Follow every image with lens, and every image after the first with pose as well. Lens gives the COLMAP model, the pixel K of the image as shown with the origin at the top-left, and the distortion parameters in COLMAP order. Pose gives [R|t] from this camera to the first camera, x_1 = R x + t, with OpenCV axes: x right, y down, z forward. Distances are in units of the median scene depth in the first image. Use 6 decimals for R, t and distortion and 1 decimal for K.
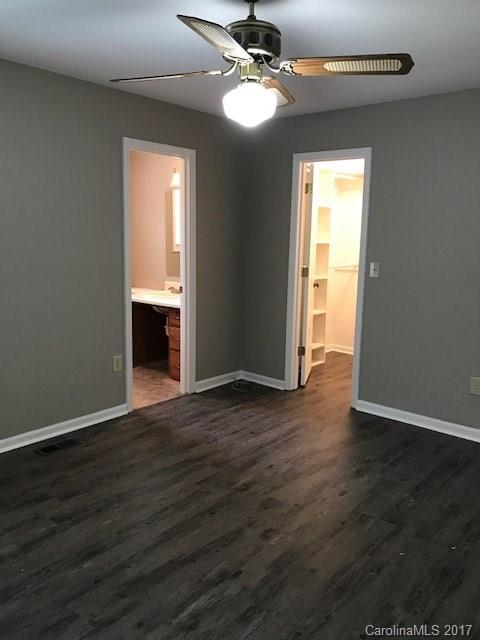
lens RADIAL K [[531.0, 0, 240.0], [0, 531.0, 320.0], [0, 0, 1]] dist [0.005607, -0.005910]
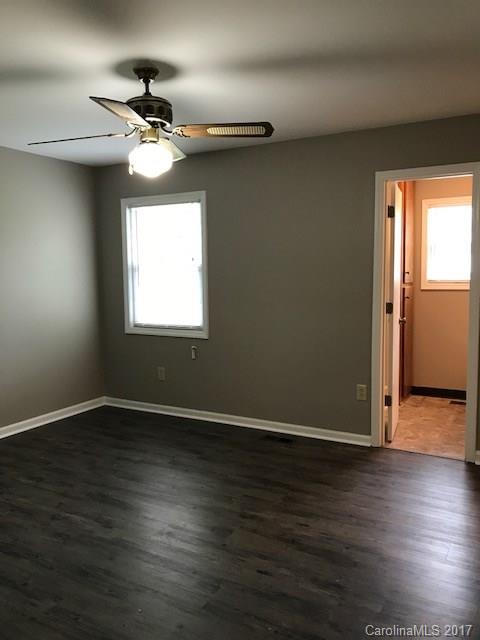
lens RADIAL K [[531.0, 0, 240.0], [0, 531.0, 320.0], [0, 0, 1]] dist [0.005607, -0.005910]
pose [[0.177670, 0.072109, -0.981445, 0.882185], [-0.151355, 0.987448, 0.045150, -0.080664], [0.972381, 0.140525, 0.186354, 0.698915]]
